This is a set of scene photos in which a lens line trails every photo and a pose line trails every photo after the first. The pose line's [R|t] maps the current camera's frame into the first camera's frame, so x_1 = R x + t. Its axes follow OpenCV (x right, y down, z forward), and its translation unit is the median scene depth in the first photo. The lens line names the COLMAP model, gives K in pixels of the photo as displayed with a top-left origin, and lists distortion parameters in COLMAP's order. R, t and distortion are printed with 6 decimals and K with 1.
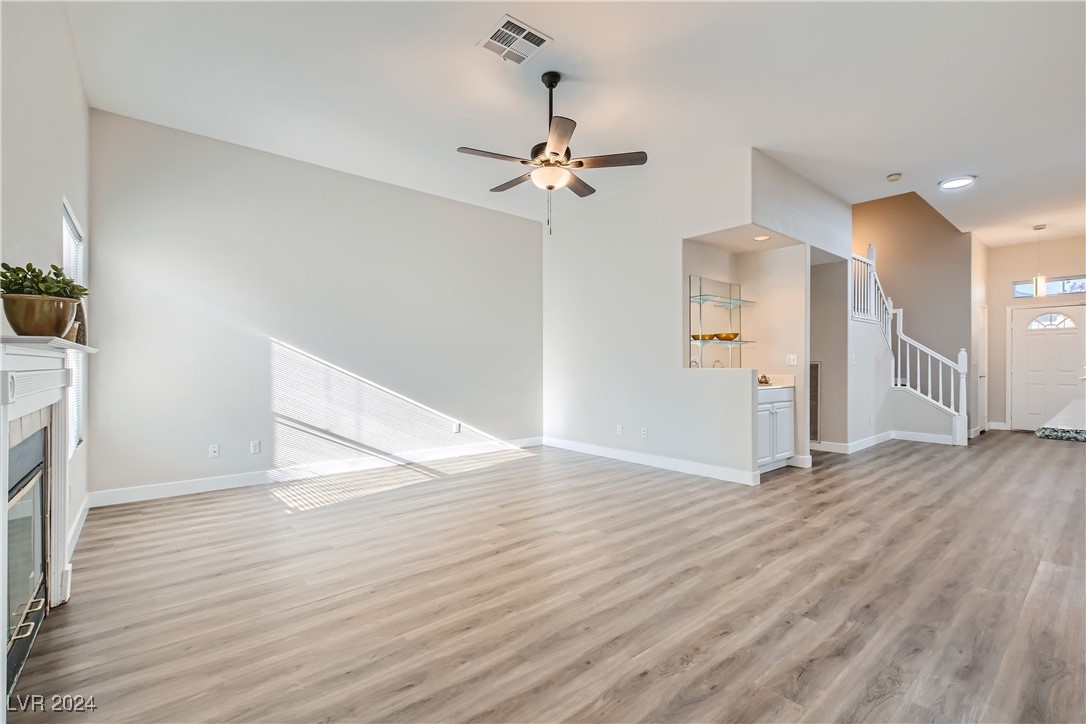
lens RADIAL K [[475.7, 0, 546.3], [0, 475.7, 364.4], [0, 0, 1]] dist [0.012013, -0.005202]
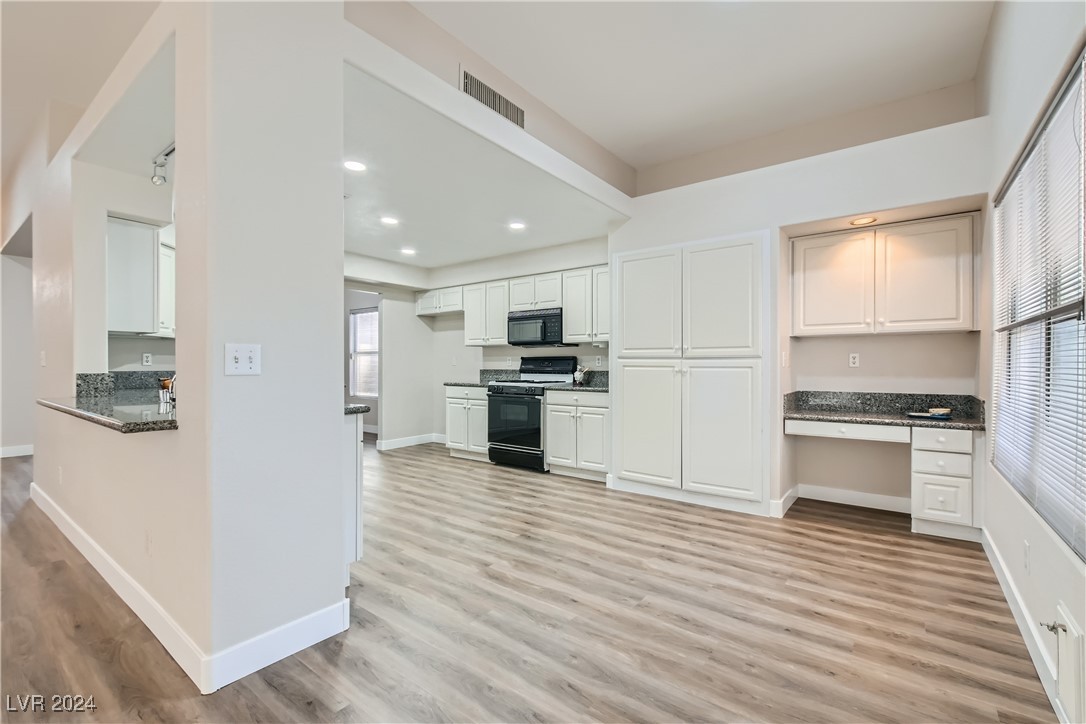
lens RADIAL K [[475.7, 0, 547.7], [0, 475.7, 364.9], [0, 0, 1]] dist [0.012013, -0.005202]
pose [[-0.222791, 0.000803, 0.974866, -0.073452], [0.000093, 1.000000, -0.000803, 0.000173], [-0.974866, -0.000088, -0.222791, 0.099225]]
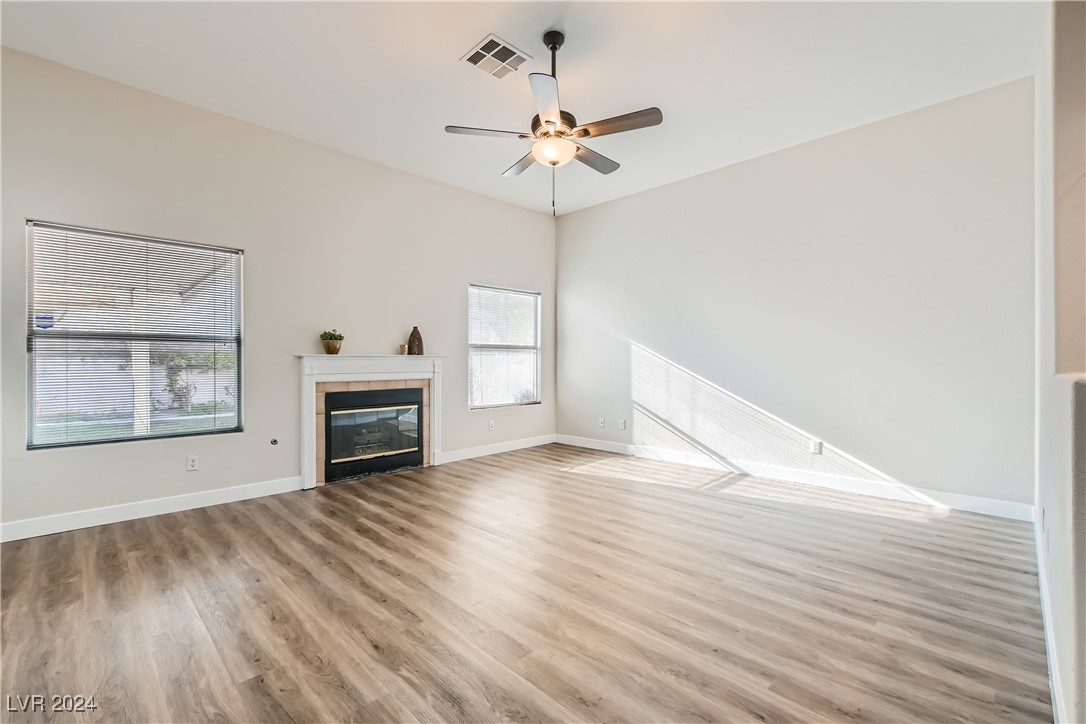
lens RADIAL K [[475.7, 0, 546.1], [0, 475.7, 359.2], [0, 0, 1]] dist [0.012013, -0.005202]
pose [[0.095075, -0.004364, -0.995461, 0.580695], [0.002048, 0.999989, -0.004188, -0.001037], [0.995468, -0.001640, 0.095083, 0.585442]]
